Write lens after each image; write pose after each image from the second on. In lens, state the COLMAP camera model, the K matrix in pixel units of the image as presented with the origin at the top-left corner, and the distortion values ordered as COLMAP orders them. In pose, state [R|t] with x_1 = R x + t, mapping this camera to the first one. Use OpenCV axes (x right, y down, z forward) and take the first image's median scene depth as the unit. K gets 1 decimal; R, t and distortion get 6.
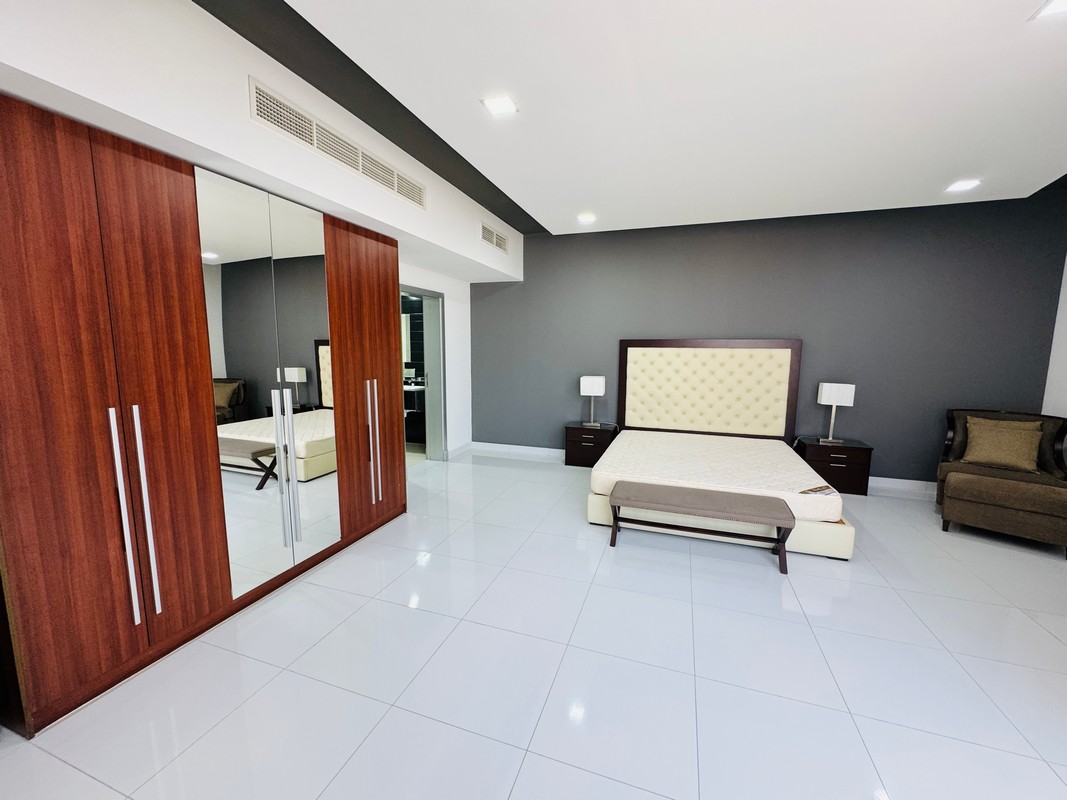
lens RADIAL K [[425.7, 0, 531.1], [0, 425.7, 400.5], [0, 0, 1]] dist [-0.004659, 0.000642]
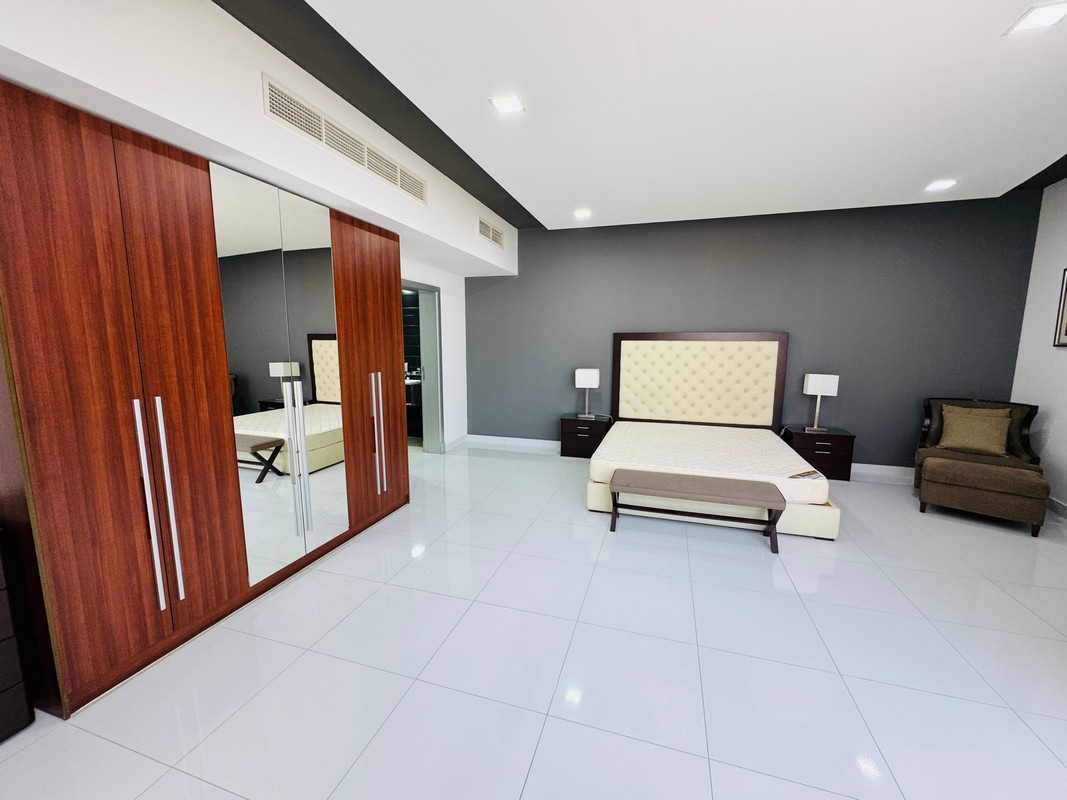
lens RADIAL K [[425.7, 0, 531.1], [0, 425.7, 400.5], [0, 0, 1]] dist [-0.004659, 0.000642]
pose [[0.999477, -0.007258, 0.031520, -0.035573], [0.006845, 0.999889, 0.013212, 0.006878], [-0.031612, -0.012989, 0.999416, -0.028266]]
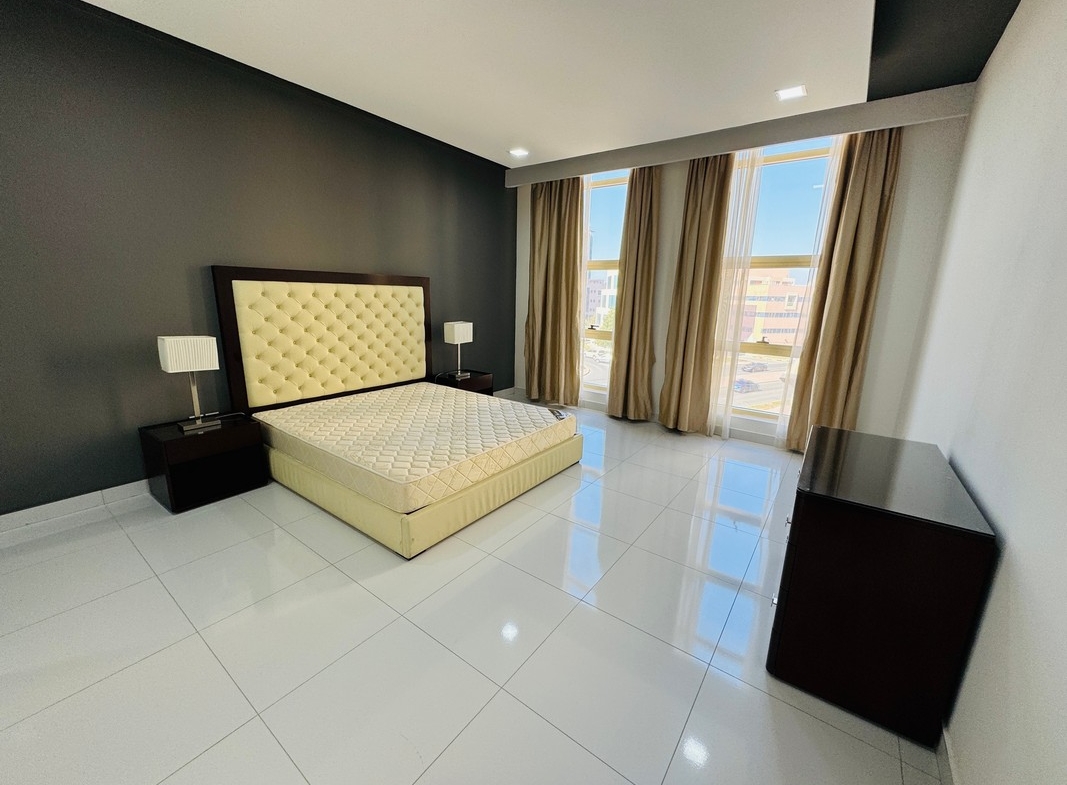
lens RADIAL K [[424.6, 0, 531.3], [0, 424.6, 393.3], [0, 0, 1]] dist [-0.003141, -0.000304]
pose [[0.299559, -0.213577, 0.929865, -0.364950], [0.102661, 0.976179, 0.191142, -0.061707], [-0.948538, 0.038203, 0.314349, 0.642509]]
